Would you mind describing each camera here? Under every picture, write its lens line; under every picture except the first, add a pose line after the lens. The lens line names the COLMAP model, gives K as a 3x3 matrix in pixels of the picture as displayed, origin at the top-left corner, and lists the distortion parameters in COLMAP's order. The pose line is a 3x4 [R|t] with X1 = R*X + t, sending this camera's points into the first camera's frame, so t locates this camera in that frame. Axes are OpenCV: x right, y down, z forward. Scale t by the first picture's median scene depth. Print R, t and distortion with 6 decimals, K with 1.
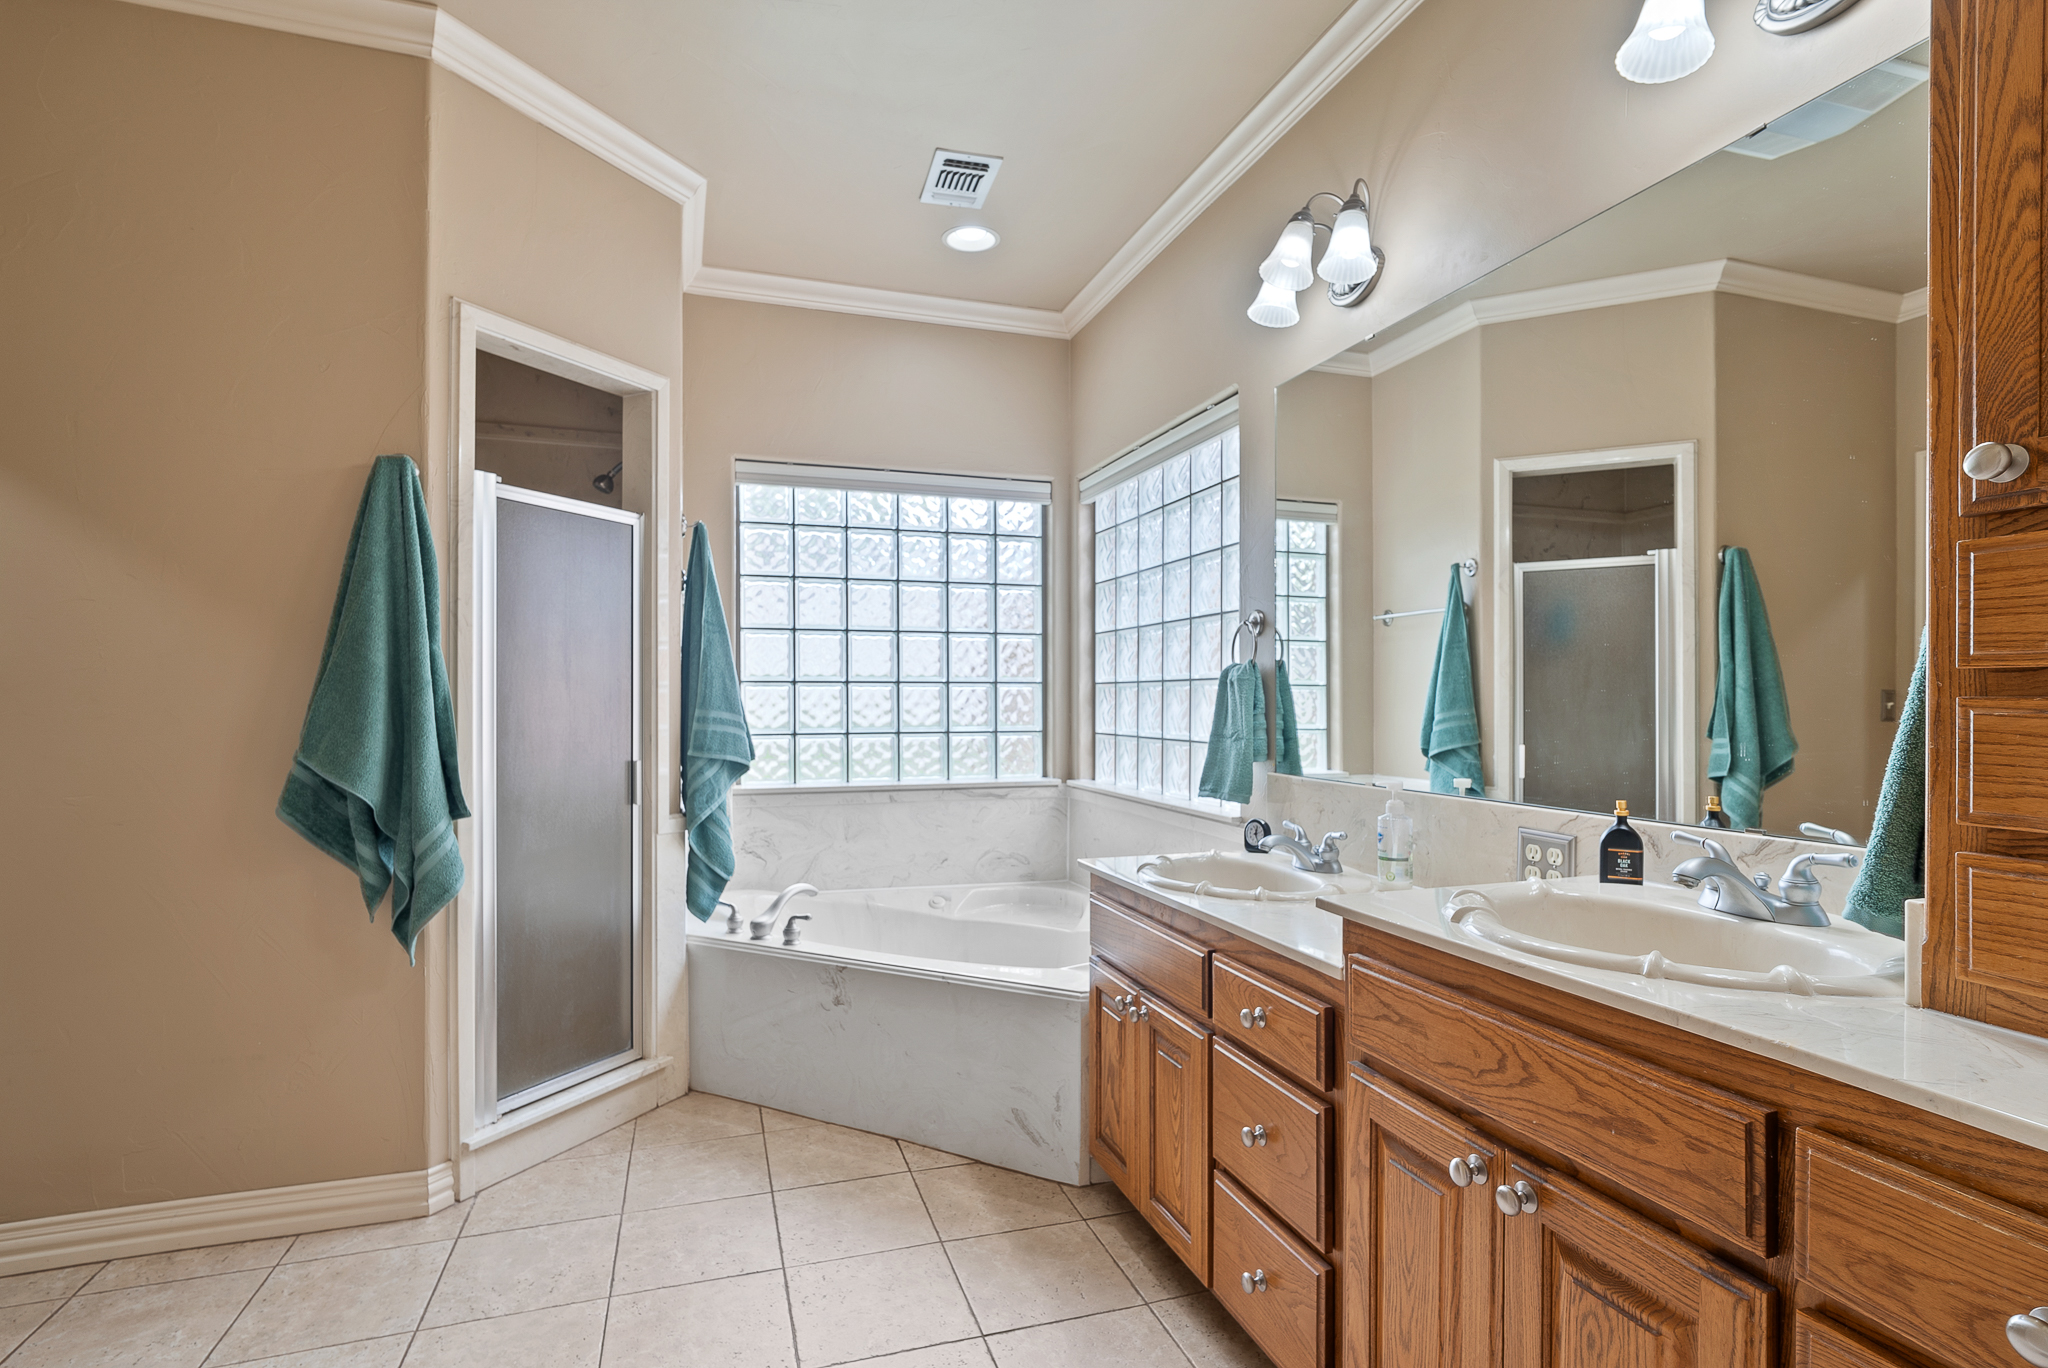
lens RADIAL K [[982.9, 0, 1021.1], [0, 982.9, 697.5], [0, 0, 1]] dist [-0.017197, 0.008366]
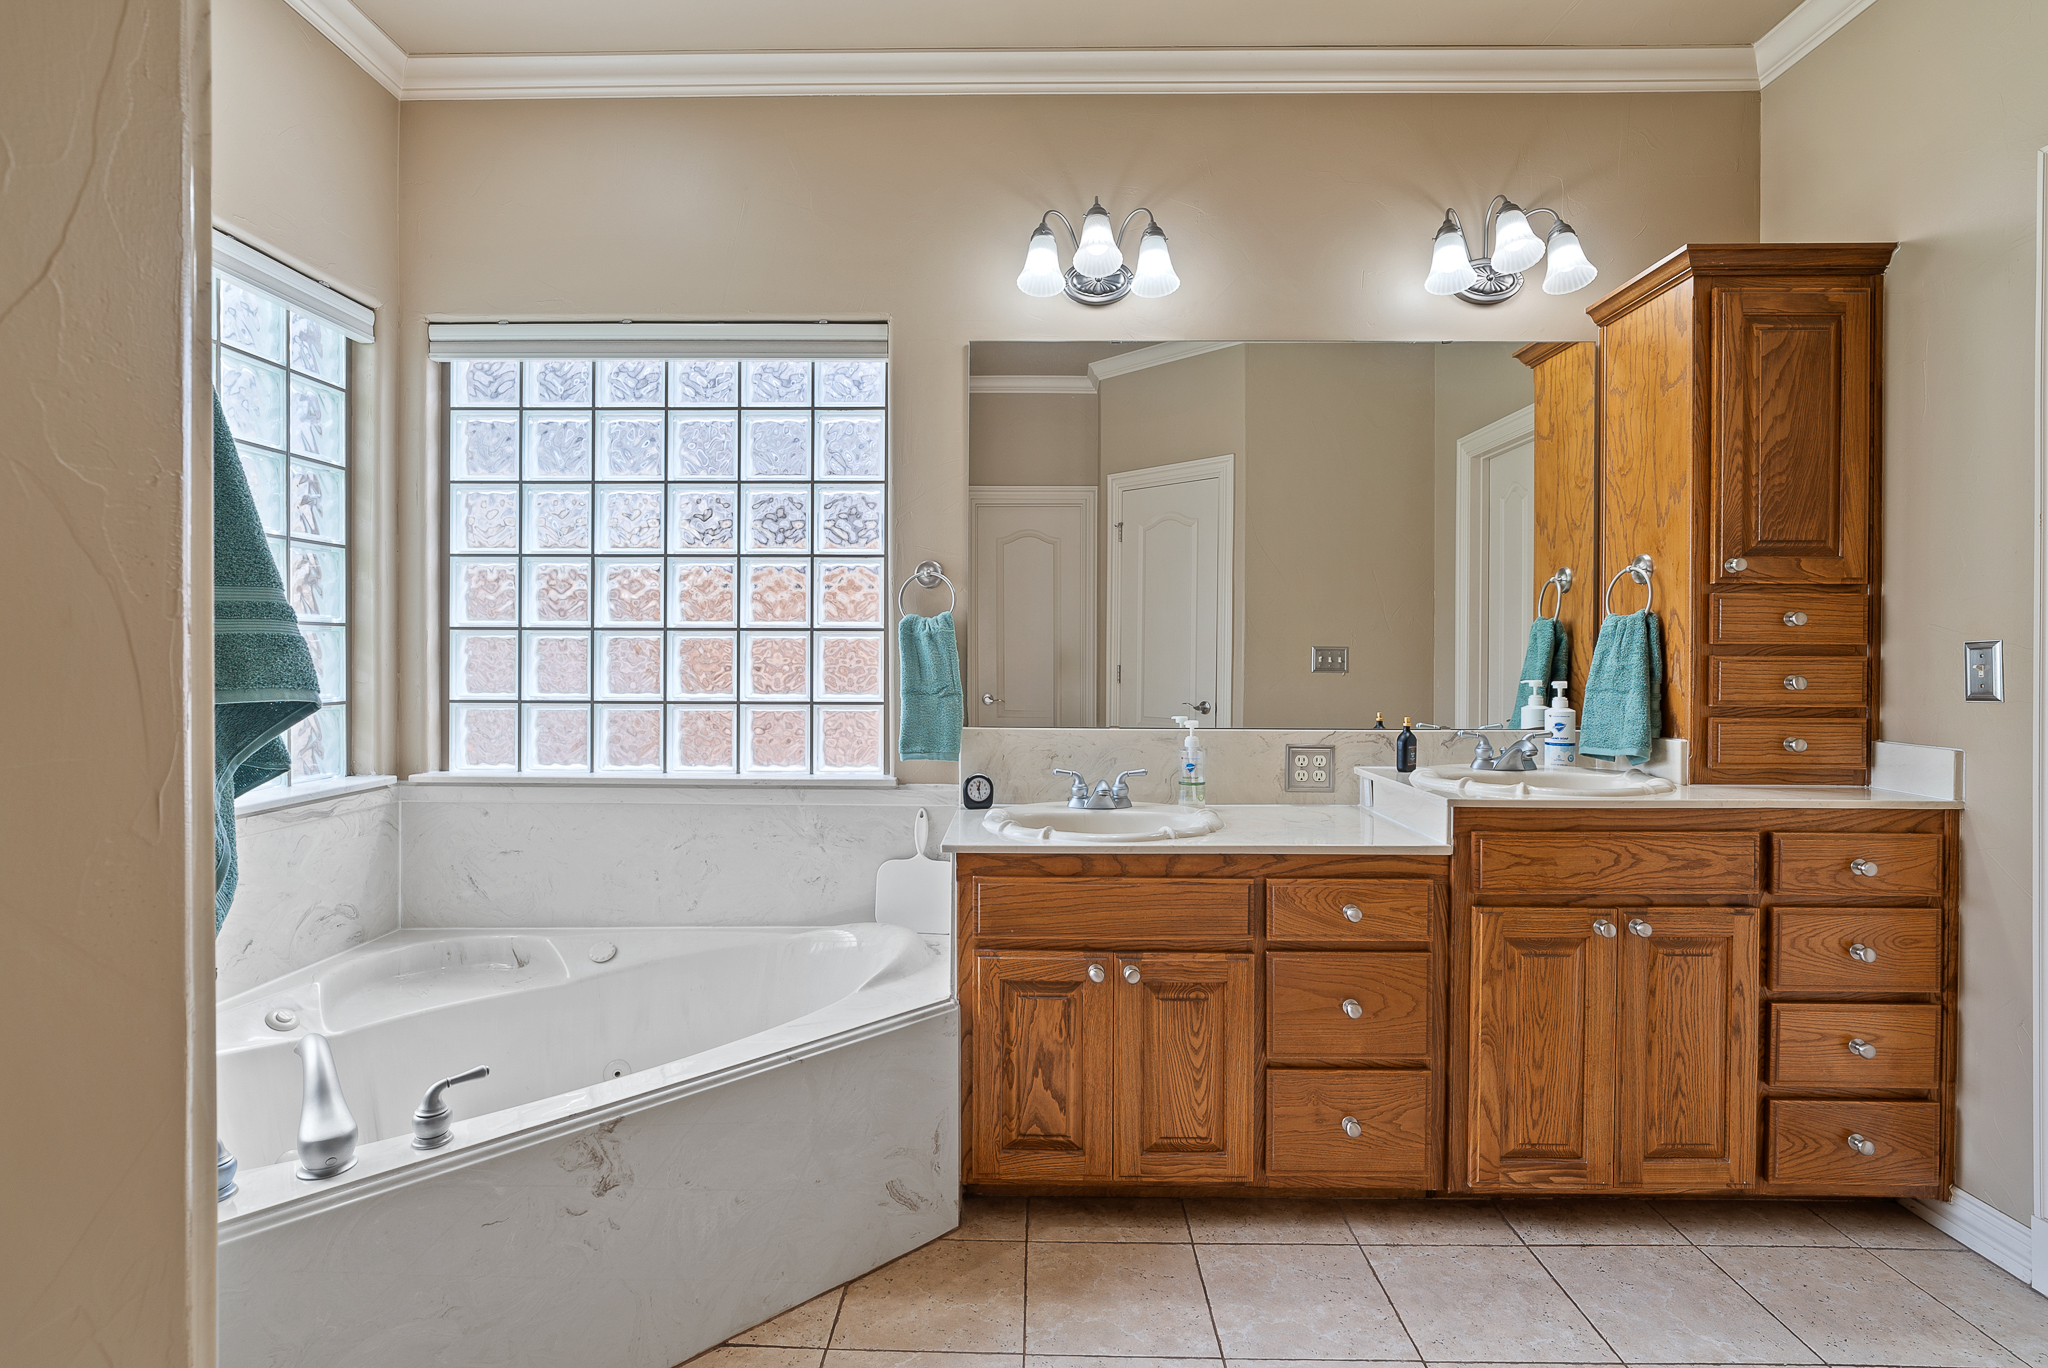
lens RADIAL K [[982.9, 0, 1020.3], [0, 982.9, 659.0], [0, 0, 1]] dist [-0.017197, 0.008366]
pose [[0.332629, -0.000742, 0.943057, -0.712028], [-0.005572, 0.999981, 0.002752, 0.003982], [-0.943041, -0.006170, 0.332619, 0.659319]]
